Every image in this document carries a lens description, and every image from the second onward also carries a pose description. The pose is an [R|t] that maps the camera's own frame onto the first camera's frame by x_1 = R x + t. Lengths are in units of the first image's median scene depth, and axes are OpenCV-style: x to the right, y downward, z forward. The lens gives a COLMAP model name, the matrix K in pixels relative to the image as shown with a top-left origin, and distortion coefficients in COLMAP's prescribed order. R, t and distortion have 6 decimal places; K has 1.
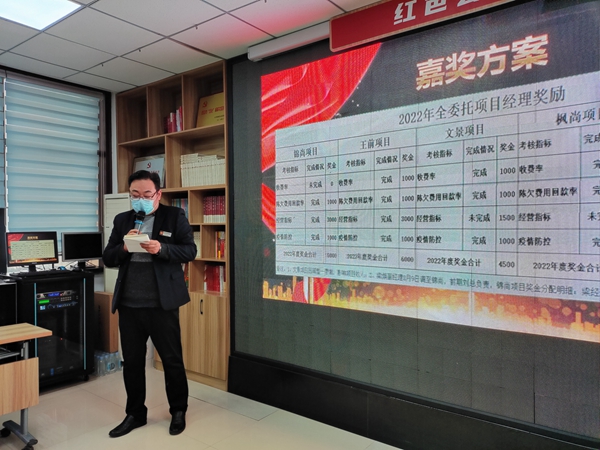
lens RADIAL K [[433.9, 0, 295.6], [0, 433.9, 232.1], [0, 0, 1]] dist [0.089157, -0.140839]
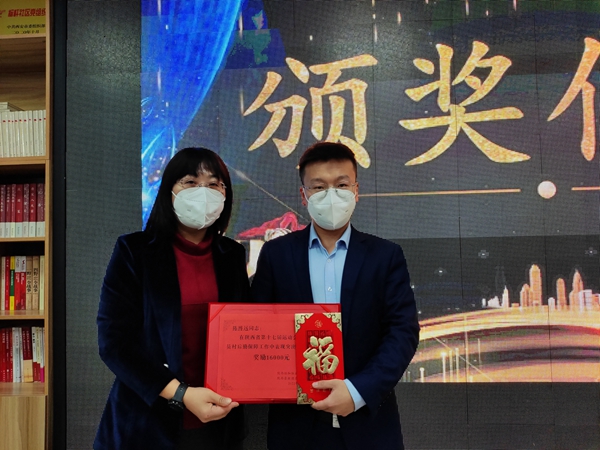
lens RADIAL K [[435.2, 0, 291.7], [0, 435.2, 230.2], [0, 0, 1]] dist [0.076921, -0.110861]
pose [[0.833751, 0.013100, 0.551985, -0.190501], [0.027385, 0.997507, -0.065038, 0.010211], [-0.551461, 0.069342, 0.831314, 0.418507]]
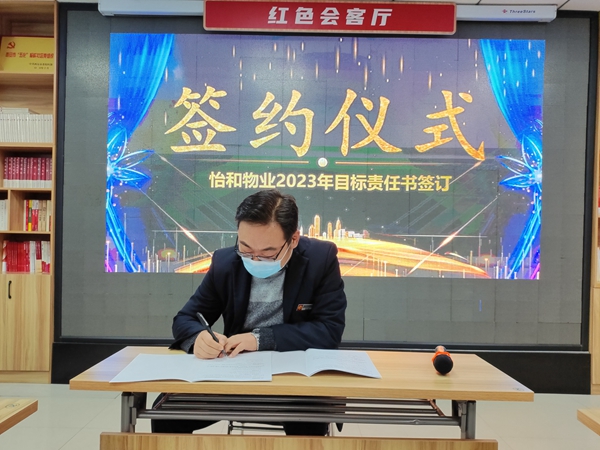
lens RADIAL K [[433.9, 0, 295.6], [0, 433.9, 232.1], [0, 0, 1]] dist [0.089157, -0.140839]
pose [[0.804836, 0.019855, 0.593164, -0.269973], [-0.013740, 0.999796, -0.014823, 0.067229], [-0.593338, 0.003780, 0.804945, 0.013747]]
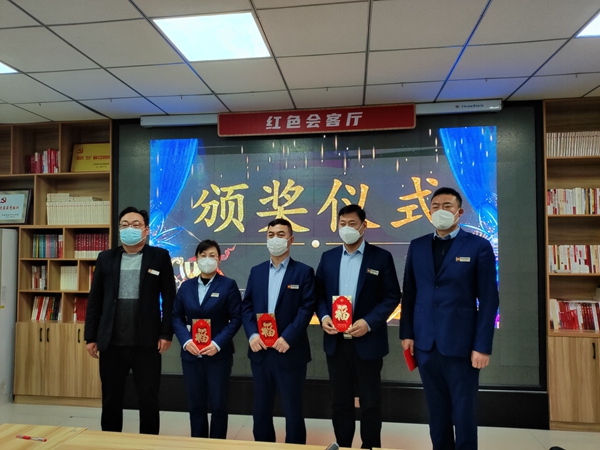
lens RADIAL K [[433.9, 0, 295.6], [0, 433.9, 232.1], [0, 0, 1]] dist [0.089157, -0.140839]
pose [[0.874166, 0.026574, 0.484900, -0.275208], [0.005003, 0.997956, -0.063711, -0.014004], [-0.485602, 0.058120, 0.872246, -0.228953]]
